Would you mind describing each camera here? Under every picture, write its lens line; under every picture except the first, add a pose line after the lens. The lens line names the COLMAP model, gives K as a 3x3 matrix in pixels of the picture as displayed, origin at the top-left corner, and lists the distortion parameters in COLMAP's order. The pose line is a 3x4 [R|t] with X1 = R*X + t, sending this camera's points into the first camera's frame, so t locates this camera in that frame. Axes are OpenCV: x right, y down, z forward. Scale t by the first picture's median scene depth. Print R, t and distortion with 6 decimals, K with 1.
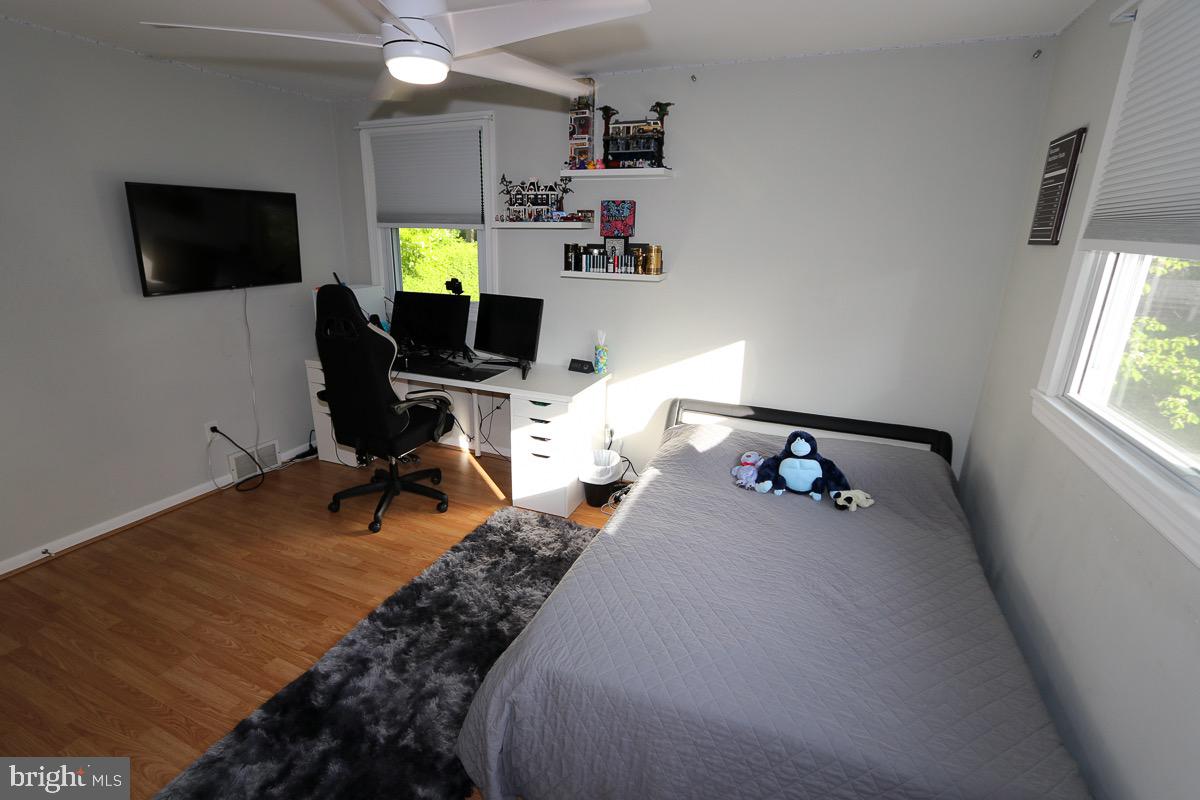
lens RADIAL K [[553.2, 0, 588.0], [0, 553.2, 402.8], [0, 0, 1]] dist [-0.013824, 0.000021]
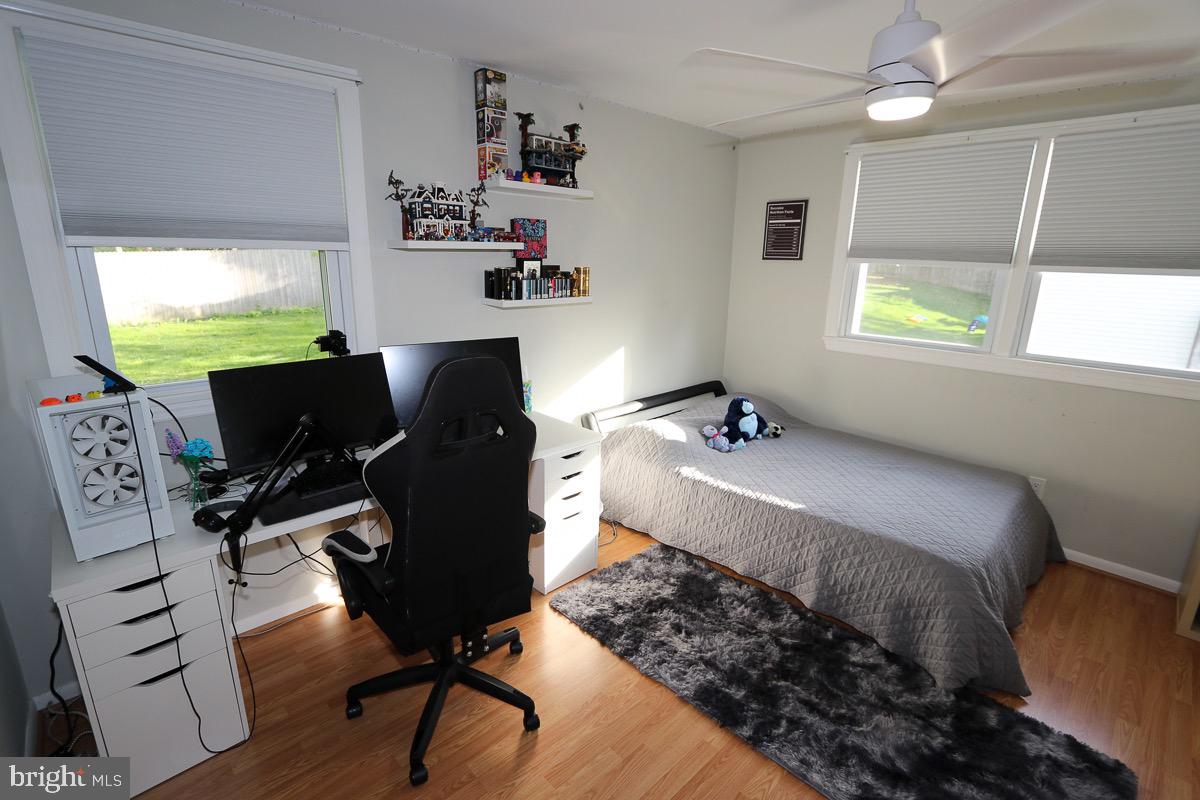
lens RADIAL K [[553.2, 0, 588.0], [0, 553.2, 402.8], [0, 0, 1]] dist [-0.013824, 0.000021]
pose [[0.399357, -0.250009, 0.882049, -0.786866], [0.261076, 0.953277, 0.151993, -0.193942], [-0.878836, 0.169582, 0.445969, 0.570775]]
